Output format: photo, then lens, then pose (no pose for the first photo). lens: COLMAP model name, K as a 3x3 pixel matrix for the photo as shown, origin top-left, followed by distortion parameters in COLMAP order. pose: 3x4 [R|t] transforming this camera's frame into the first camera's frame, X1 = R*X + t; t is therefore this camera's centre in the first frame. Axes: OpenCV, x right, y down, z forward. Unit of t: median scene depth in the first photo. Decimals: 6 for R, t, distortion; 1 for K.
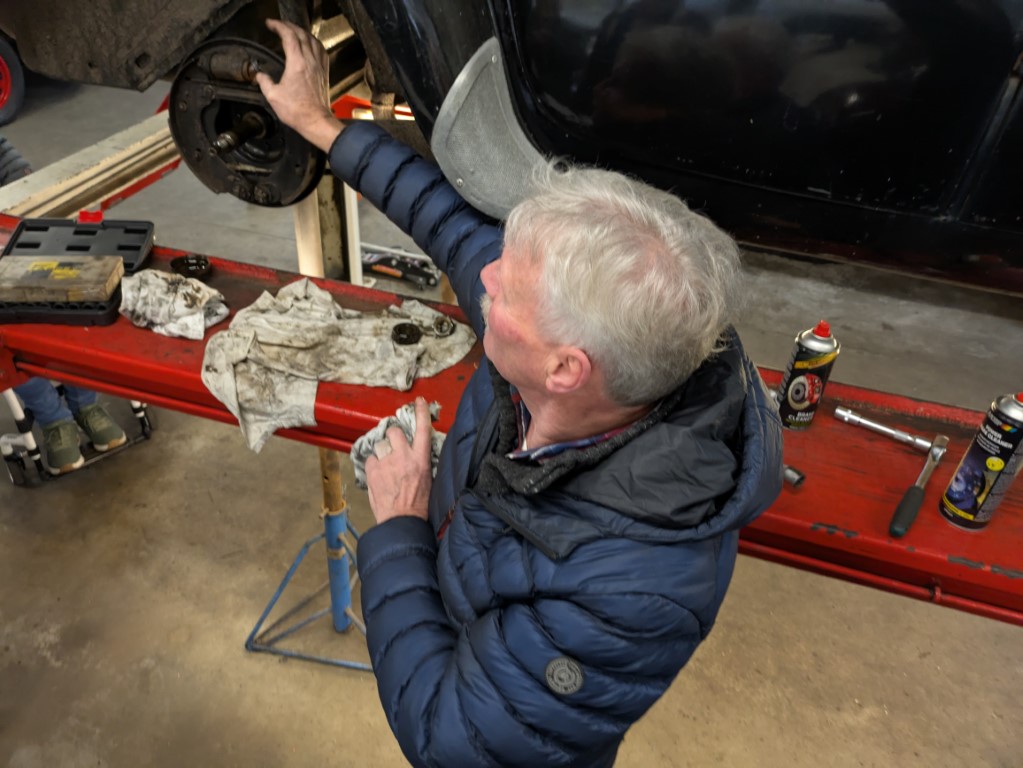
lens RADIAL K [[751.9, 0, 511.5], [0, 751.9, 378.0], [0, 0, 1]] dist [0.032625, -0.019646]
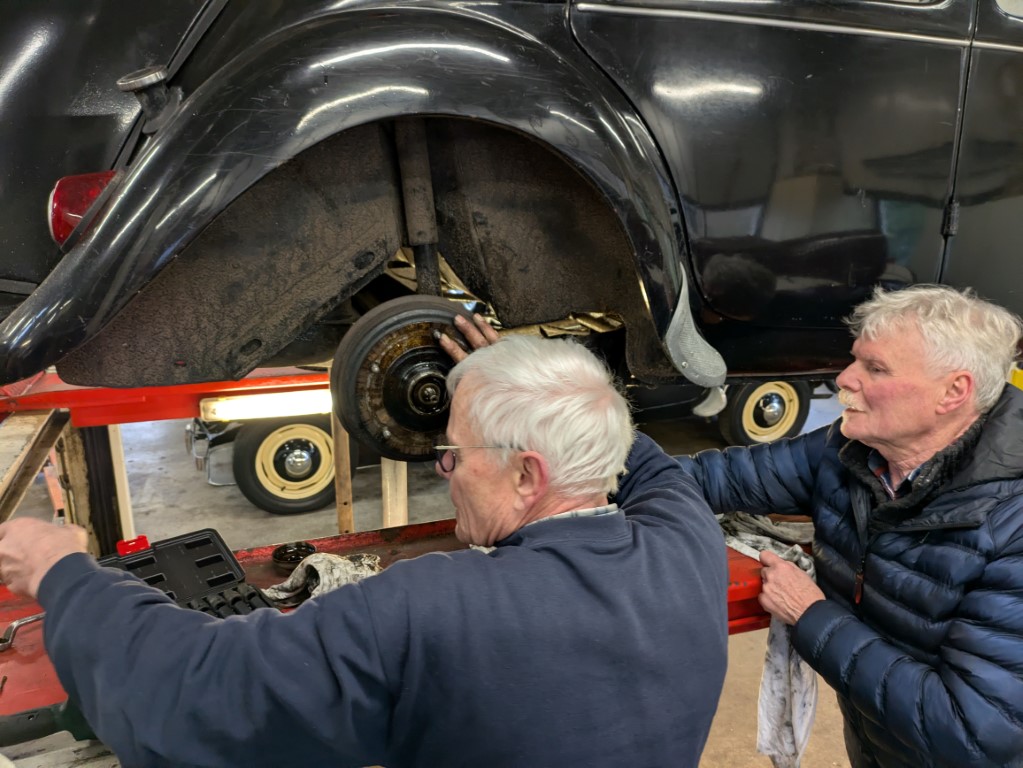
lens RADIAL K [[751.9, 0, 489.9], [0, 751.9, 377.4], [0, 0, 1]] dist [0.032625, -0.019646]
pose [[0.819482, -0.195514, 0.538724, -0.781817], [0.364538, 0.903161, -0.226743, -0.058887], [-0.442223, 0.382197, 0.811397, 0.111351]]
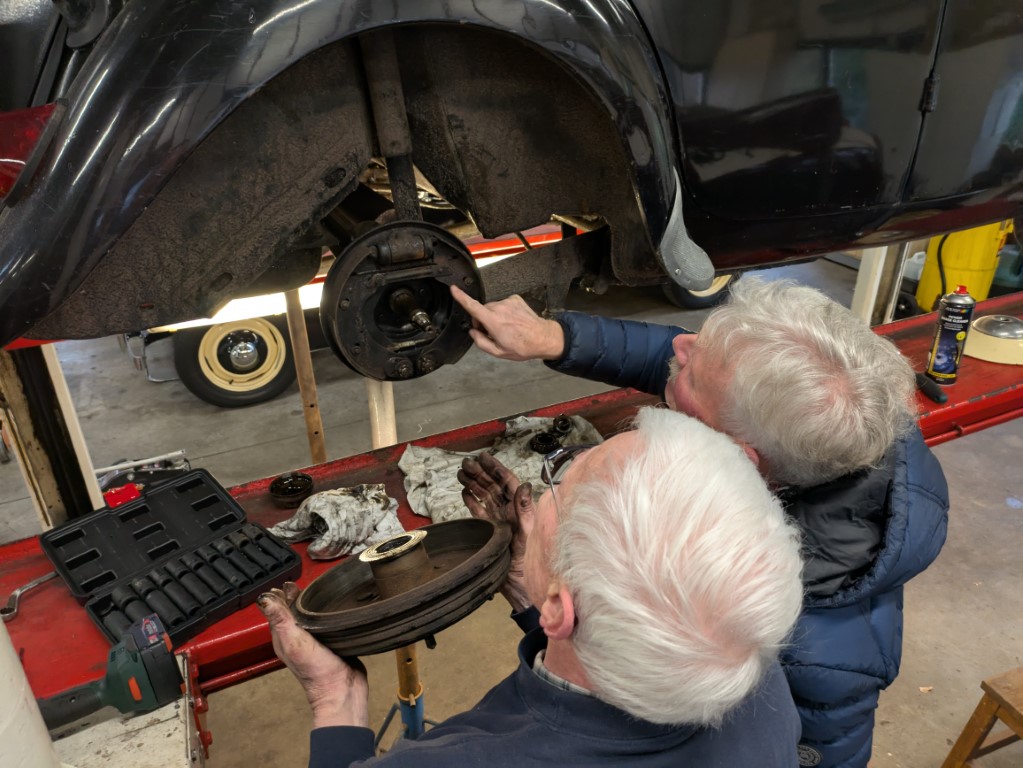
lens RADIAL K [[751.9, 0, 495.8], [0, 751.9, 381.5], [0, 0, 1]] dist [0.032625, -0.019646]
pose [[0.745258, -0.358395, 0.562267, -0.808212], [0.438902, 0.898490, -0.009035, -0.169608], [-0.501952, 0.253513, 0.826907, 0.143116]]
